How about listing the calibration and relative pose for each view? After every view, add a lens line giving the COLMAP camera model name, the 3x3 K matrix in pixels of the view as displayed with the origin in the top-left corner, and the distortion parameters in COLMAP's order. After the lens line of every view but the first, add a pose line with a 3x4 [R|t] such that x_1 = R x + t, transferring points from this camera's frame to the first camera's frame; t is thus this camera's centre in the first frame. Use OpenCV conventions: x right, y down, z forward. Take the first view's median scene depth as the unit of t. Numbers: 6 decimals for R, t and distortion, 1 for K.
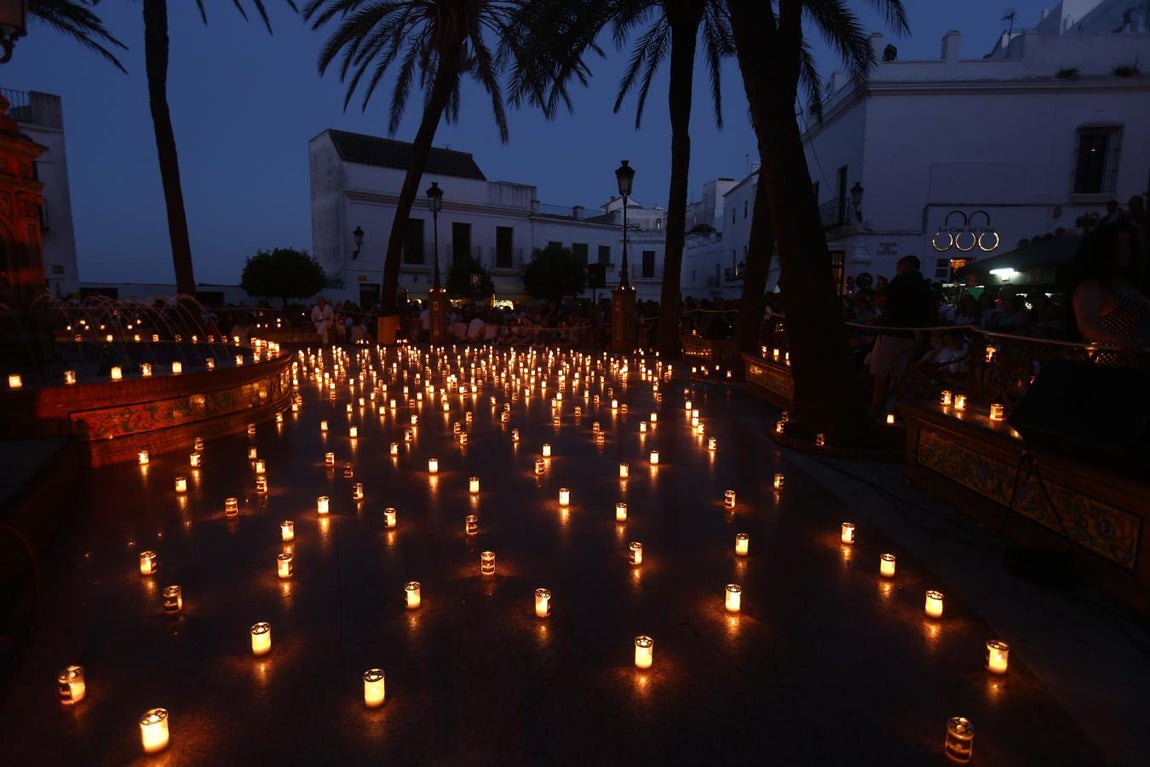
lens RADIAL K [[548.8, 0, 575.0], [0, 548.8, 383.5], [0, 0, 1]] dist [-0.051264, 0.027607]
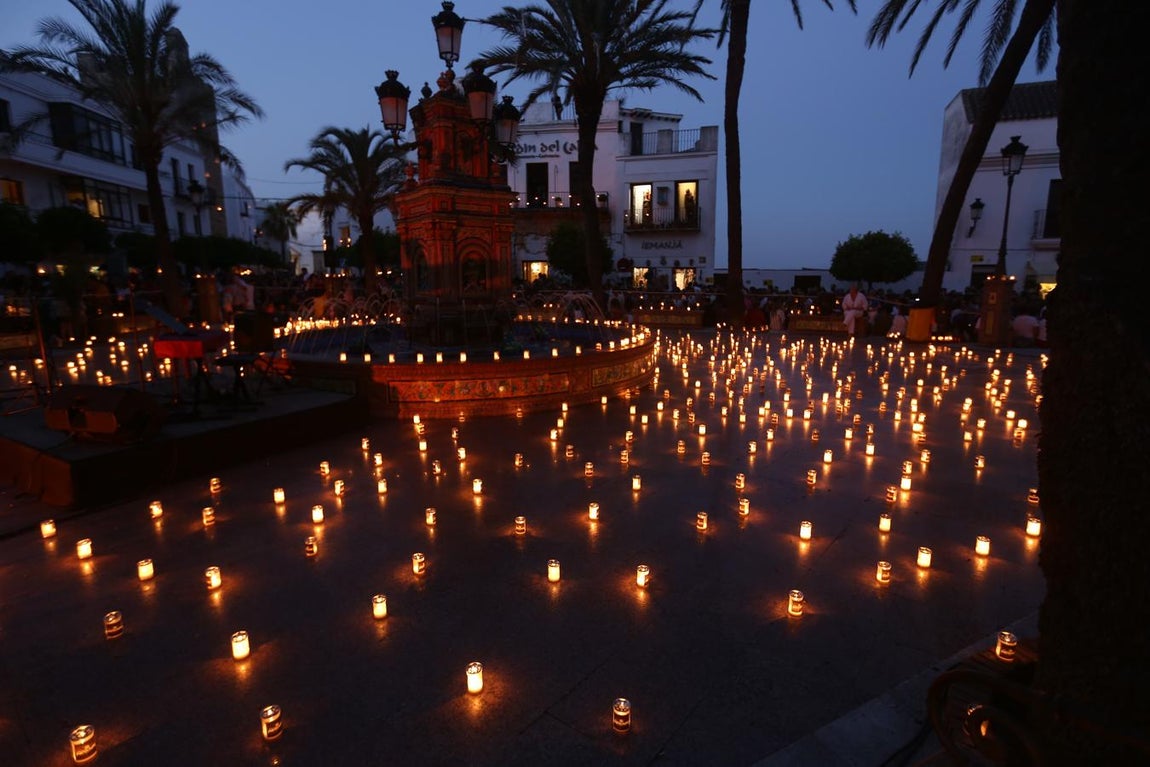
lens RADIAL K [[548.8, 0, 575.0], [0, 548.8, 383.5], [0, 0, 1]] dist [-0.051264, 0.027607]
pose [[0.537931, 0.148422, -0.829820, 0.085899], [-0.122574, 0.987688, 0.097200, -0.020775], [0.834030, 0.049427, 0.549501, 0.077379]]
